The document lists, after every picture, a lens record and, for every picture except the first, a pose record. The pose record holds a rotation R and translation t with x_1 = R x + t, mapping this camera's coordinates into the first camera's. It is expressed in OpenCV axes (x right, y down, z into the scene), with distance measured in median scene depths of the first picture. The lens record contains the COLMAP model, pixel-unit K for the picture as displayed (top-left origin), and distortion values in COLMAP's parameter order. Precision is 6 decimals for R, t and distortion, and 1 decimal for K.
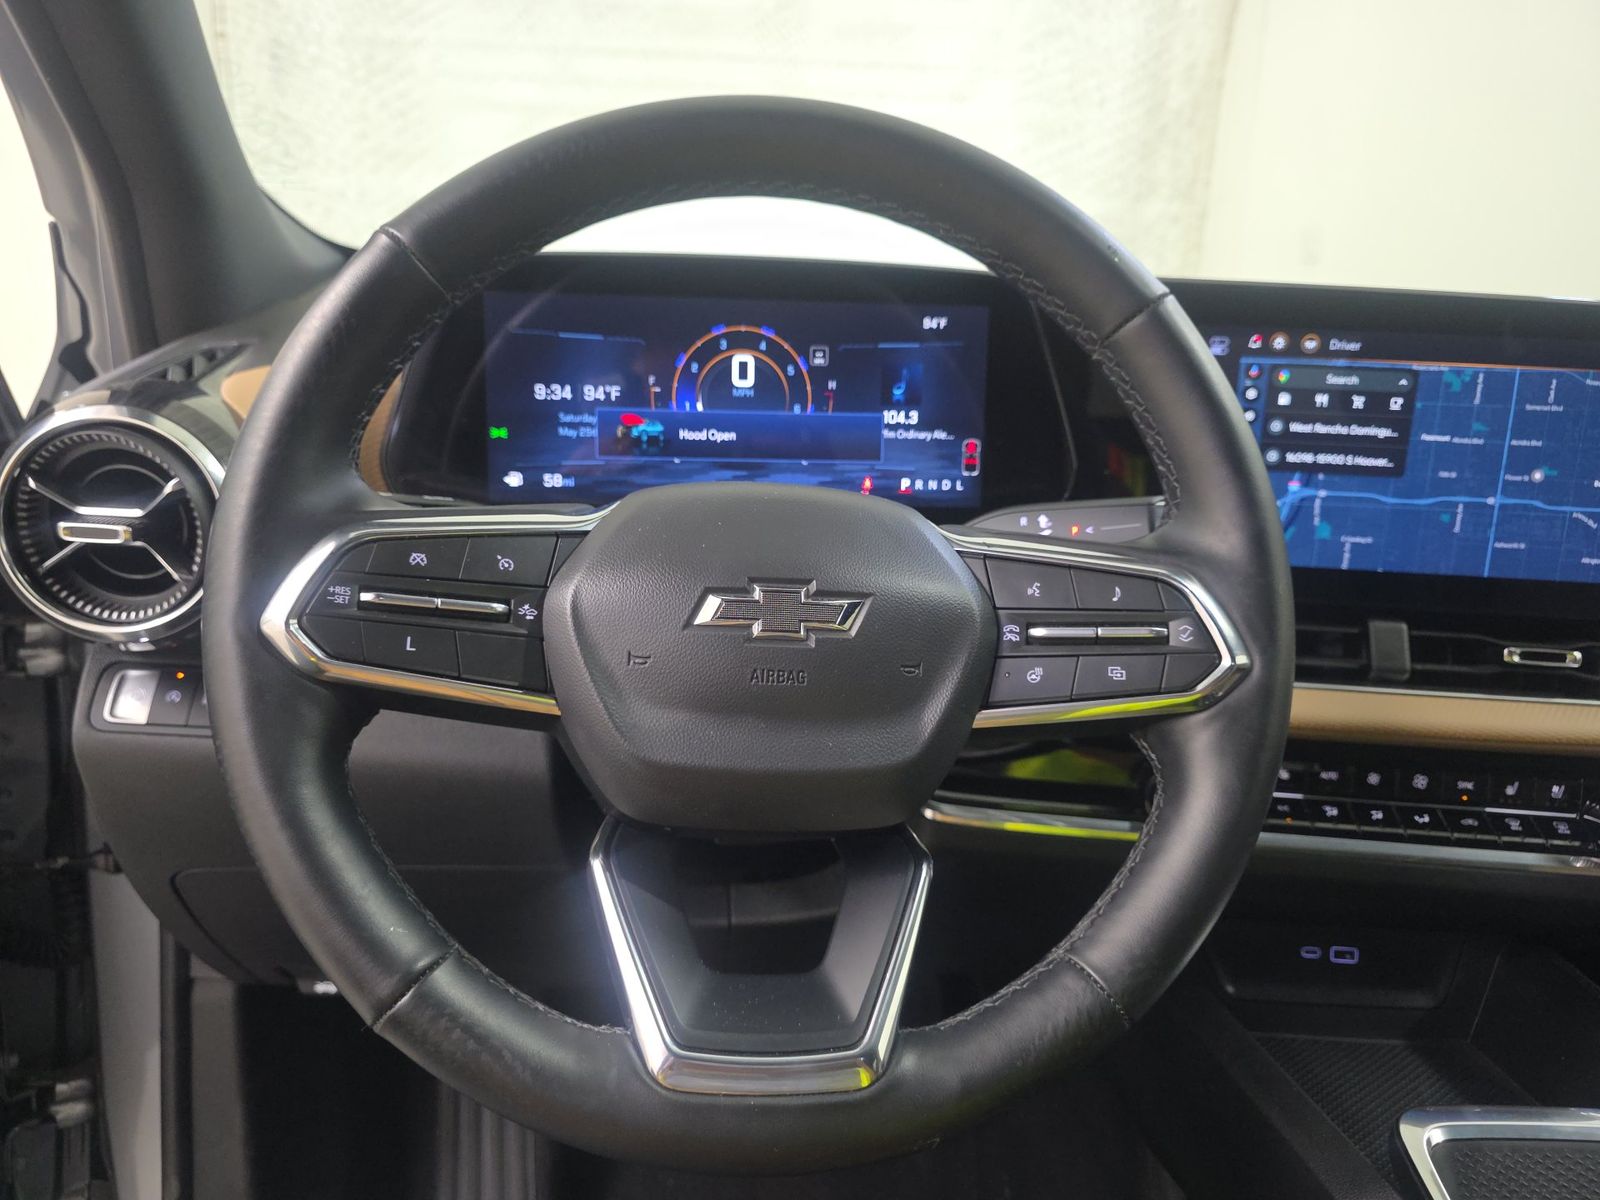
lens RADIAL K [[1057.8, 0, 722.4], [0, 1057.8, 600.8], [0, 0, 1]] dist [0.022140, -0.032337]
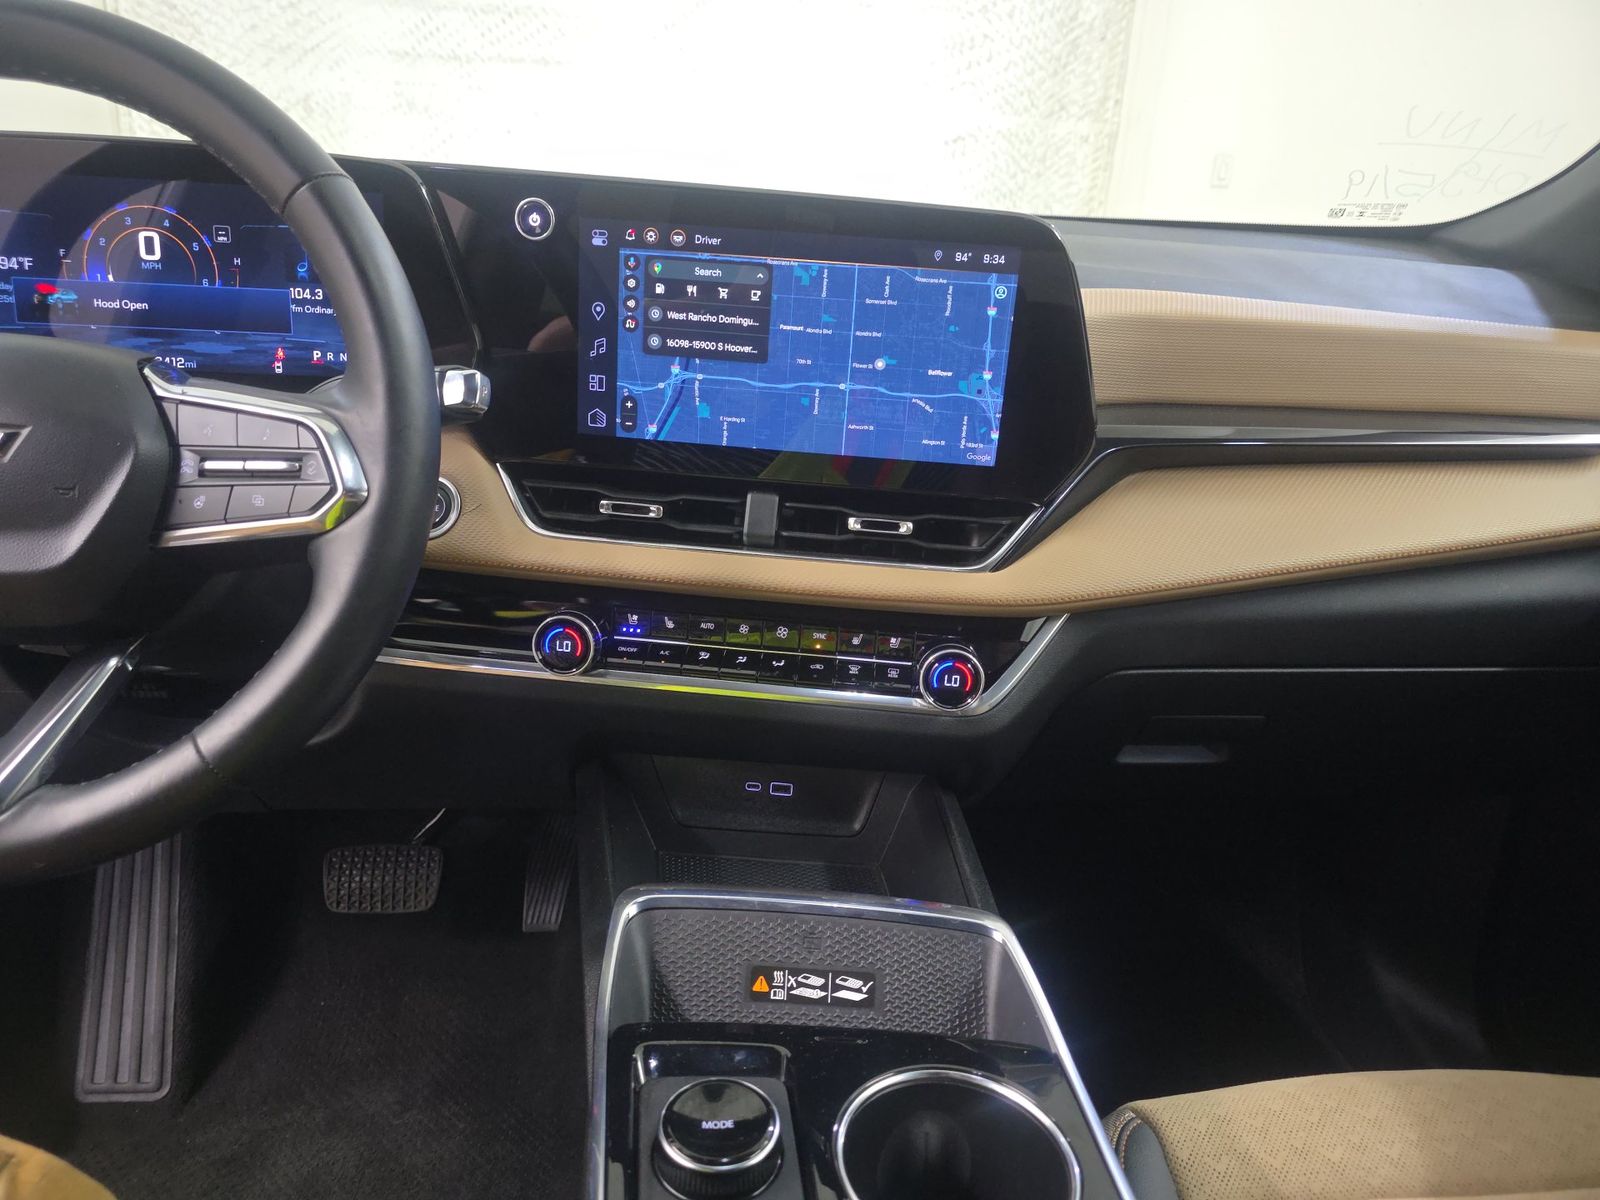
lens RADIAL K [[1057.8, 0, 801.6], [0, 1057.8, 639.5], [0, 0, 1]] dist [0.022140, -0.032337]
pose [[0.999540, 0.022562, 0.020256, 0.670157], [-0.024499, 0.994577, 0.101073, 0.062029], [-0.017865, -0.101523, 0.994673, -0.154377]]
